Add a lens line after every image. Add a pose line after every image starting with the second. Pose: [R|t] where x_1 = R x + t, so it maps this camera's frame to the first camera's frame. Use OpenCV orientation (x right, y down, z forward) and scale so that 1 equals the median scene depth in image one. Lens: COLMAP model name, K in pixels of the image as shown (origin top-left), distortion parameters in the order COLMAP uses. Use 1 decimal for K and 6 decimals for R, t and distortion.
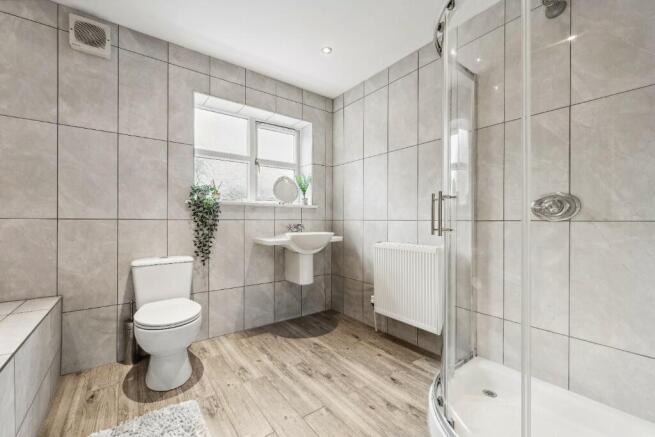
lens RADIAL K [[271.9, 0, 324.6], [0, 271.9, 221.1], [0, 0, 1]] dist [0.000413, 0.000437]
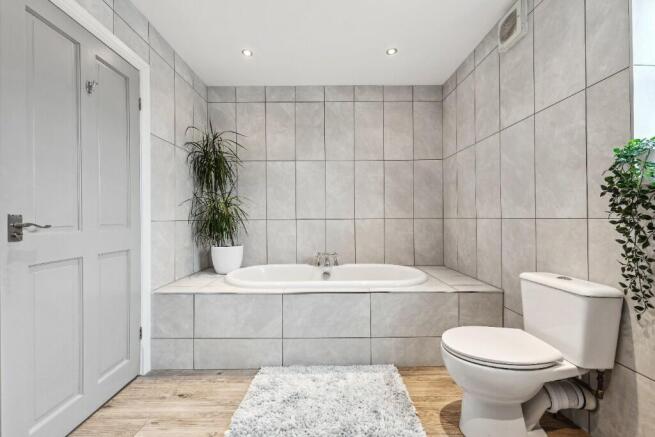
lens RADIAL K [[271.9, 0, 325.1], [0, 271.9, 216.9], [0, 0, 1]] dist [0.000413, 0.000437]
pose [[-0.614336, -0.003335, -0.789037, 0.281432], [0.004667, 0.999958, -0.007860, -0.008534], [0.789030, -0.008511, -0.614295, 1.021622]]
